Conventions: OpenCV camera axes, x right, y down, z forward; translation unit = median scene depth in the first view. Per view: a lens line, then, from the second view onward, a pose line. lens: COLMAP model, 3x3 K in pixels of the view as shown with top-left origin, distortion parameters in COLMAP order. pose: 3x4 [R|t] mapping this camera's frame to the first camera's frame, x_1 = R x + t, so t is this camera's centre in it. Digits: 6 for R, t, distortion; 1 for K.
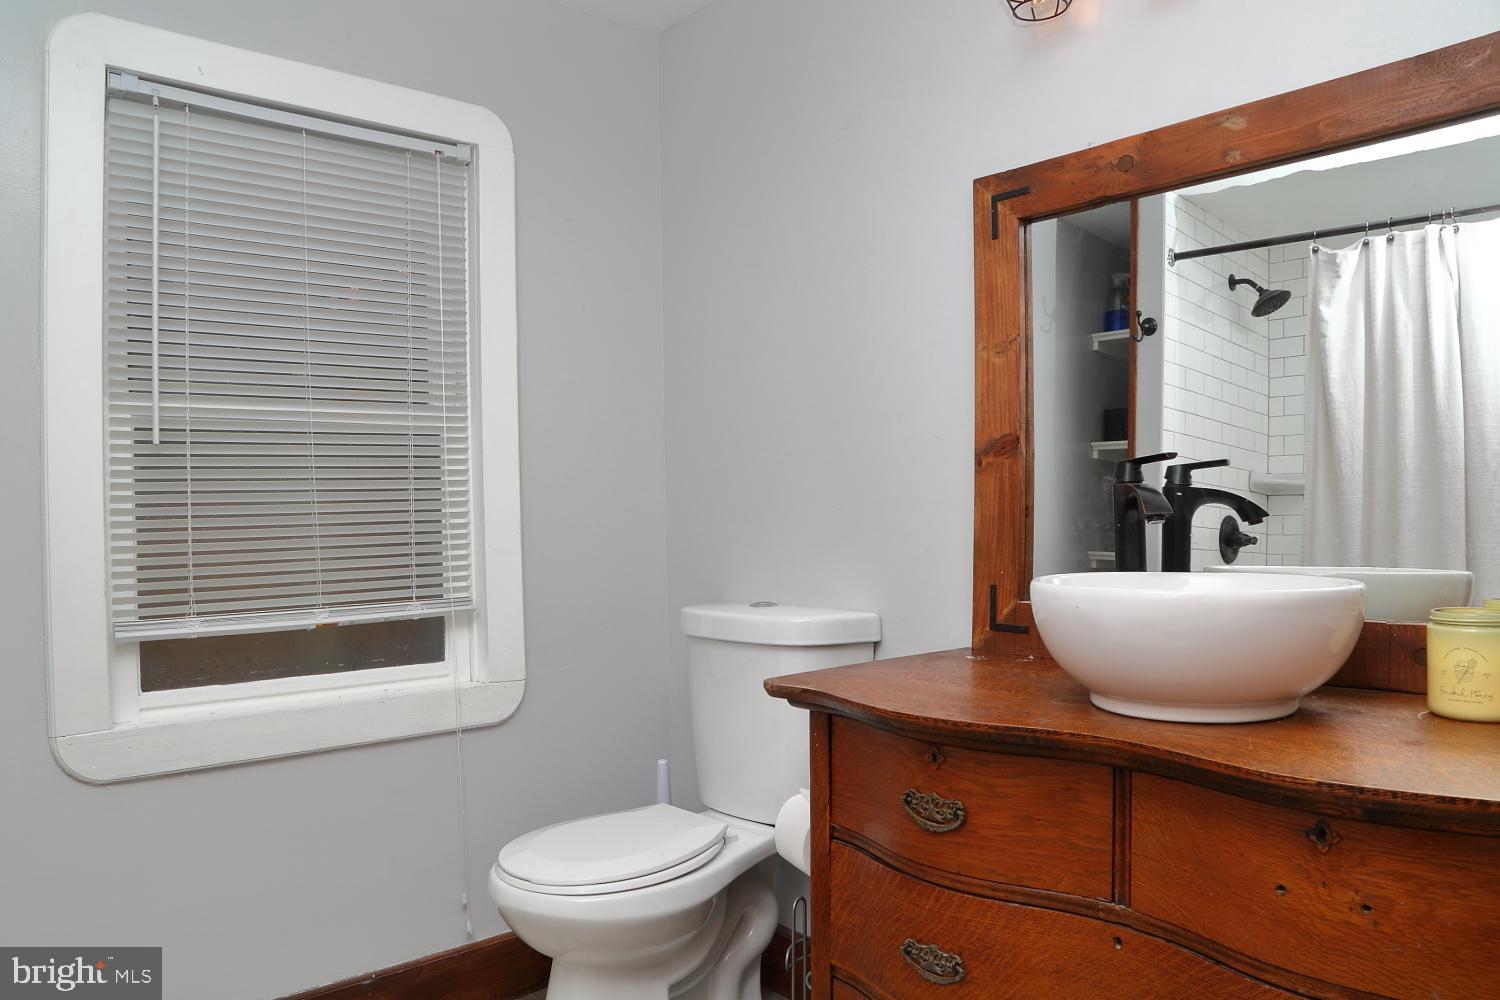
lens RADIAL K [[1022.7, 0, 748.2], [0, 1022.7, 518.3], [0, 0, 1]] dist [-0.125569, 0.065768]
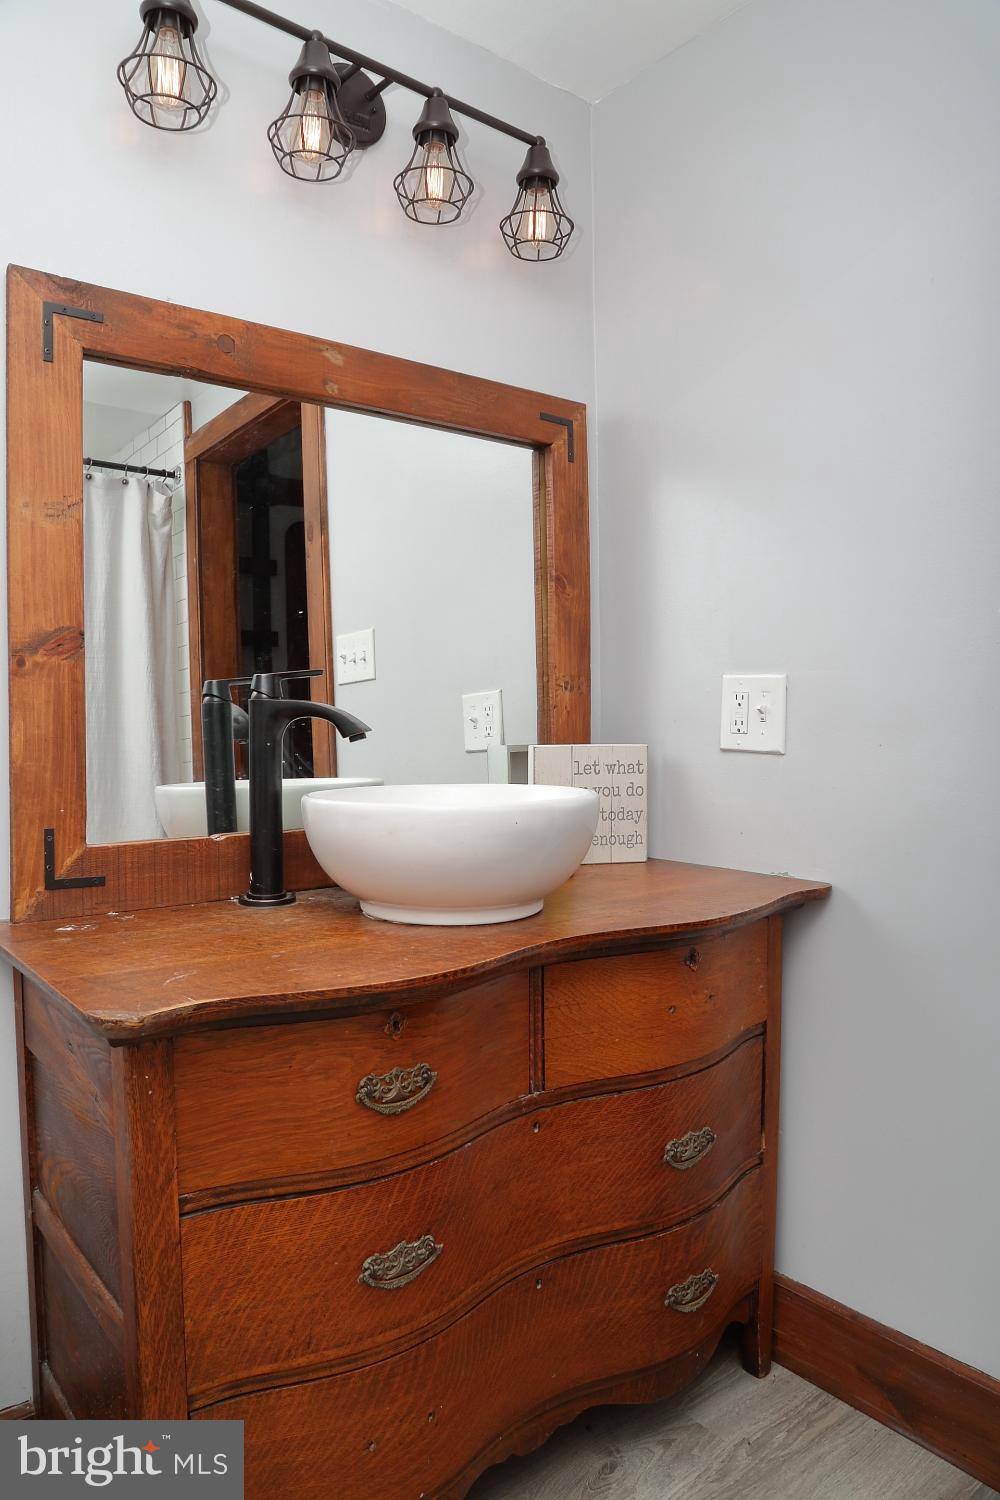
lens RADIAL K [[1022.7, 0, 500.0], [0, 1022.7, 750.0], [0, 0, 1]] dist [-0.125569, 0.065768]
pose [[0.053865, -0.025043, 0.998234, -0.474004], [0.004238, 0.999682, 0.024850, -0.008789], [-0.998539, 0.002892, 0.053954, 0.640446]]
